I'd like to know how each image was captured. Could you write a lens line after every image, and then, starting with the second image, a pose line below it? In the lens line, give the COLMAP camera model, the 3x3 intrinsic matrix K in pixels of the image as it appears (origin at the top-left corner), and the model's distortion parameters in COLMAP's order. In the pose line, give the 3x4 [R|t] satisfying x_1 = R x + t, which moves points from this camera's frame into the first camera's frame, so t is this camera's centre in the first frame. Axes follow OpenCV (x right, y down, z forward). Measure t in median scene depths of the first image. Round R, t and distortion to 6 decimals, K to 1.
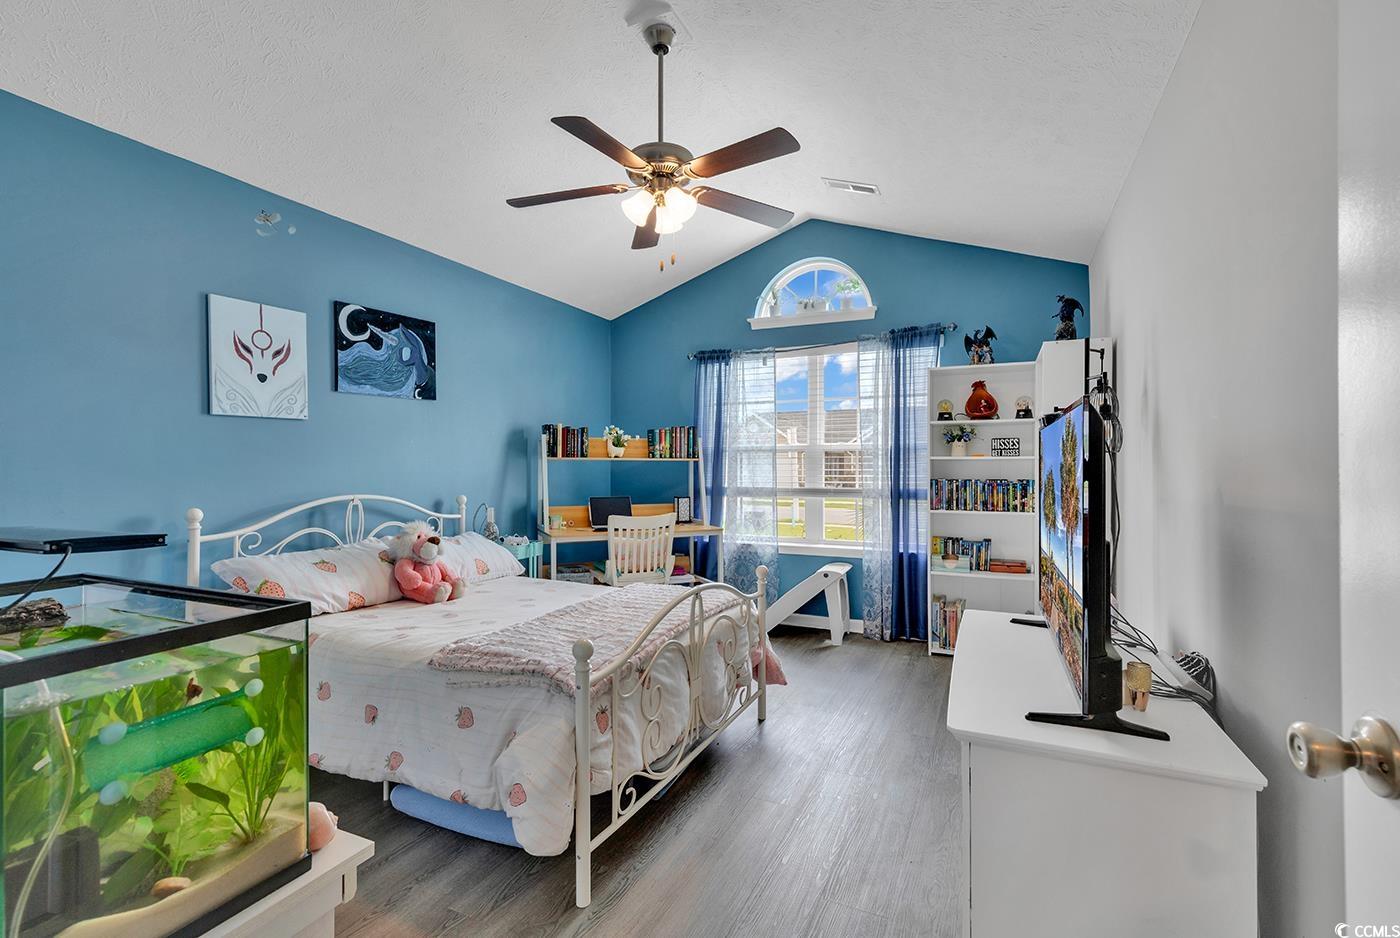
lens RADIAL K [[633.4, 0, 706.4], [0, 633.4, 460.7], [0, 0, 1]] dist [0.006714, -0.000893]
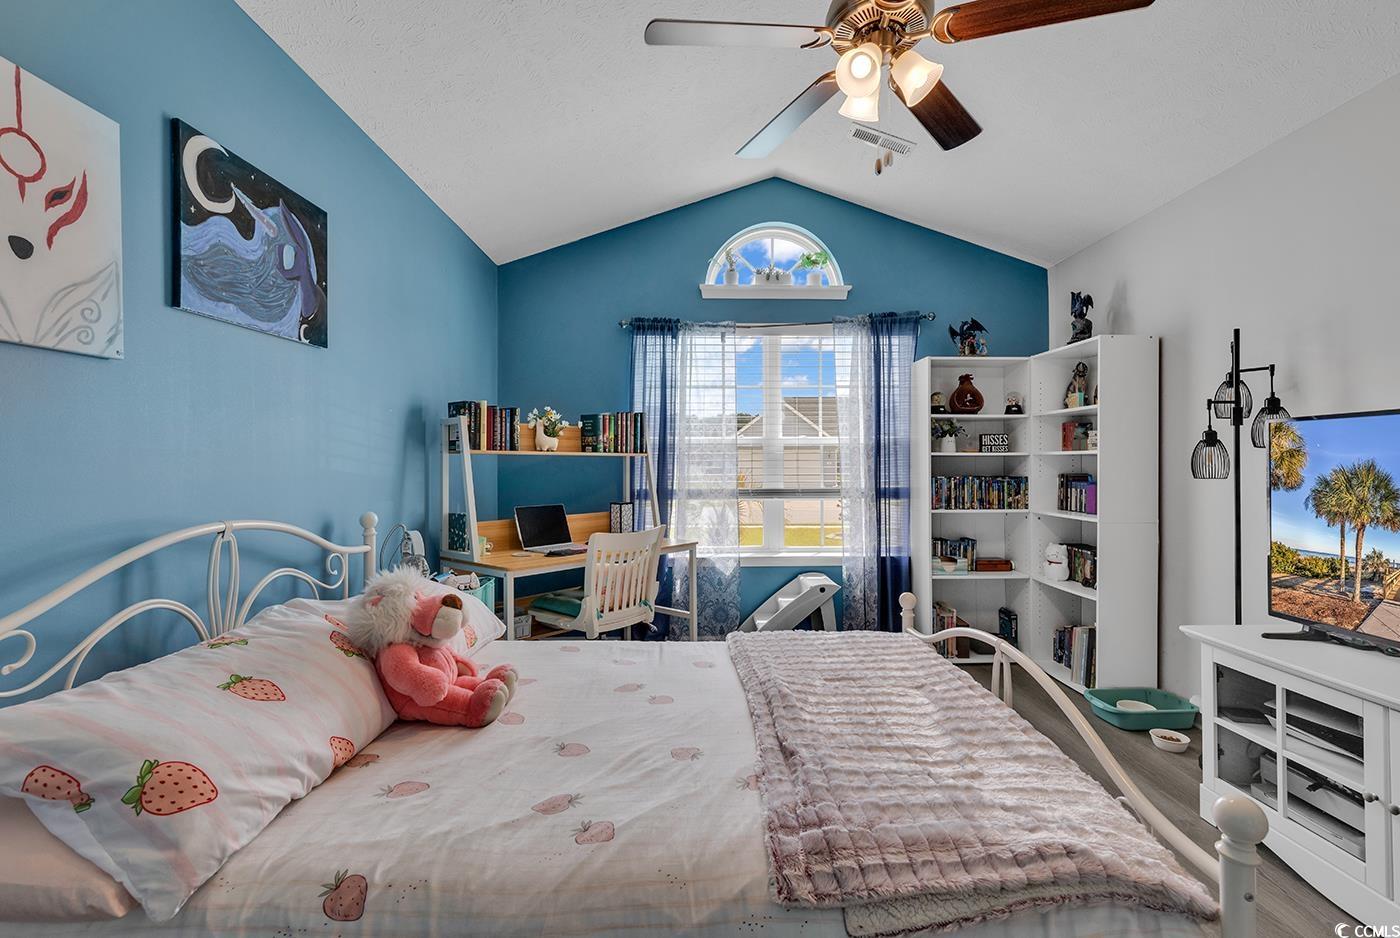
lens RADIAL K [[633.4, 0, 721.5], [0, 633.4, 455.3], [0, 0, 1]] dist [0.006714, -0.000893]
pose [[0.896893, 0.004505, 0.442224, -0.327446], [-0.002593, 0.999984, -0.004927, 0.003179], [-0.442240, 0.003272, 0.896891, 0.297221]]
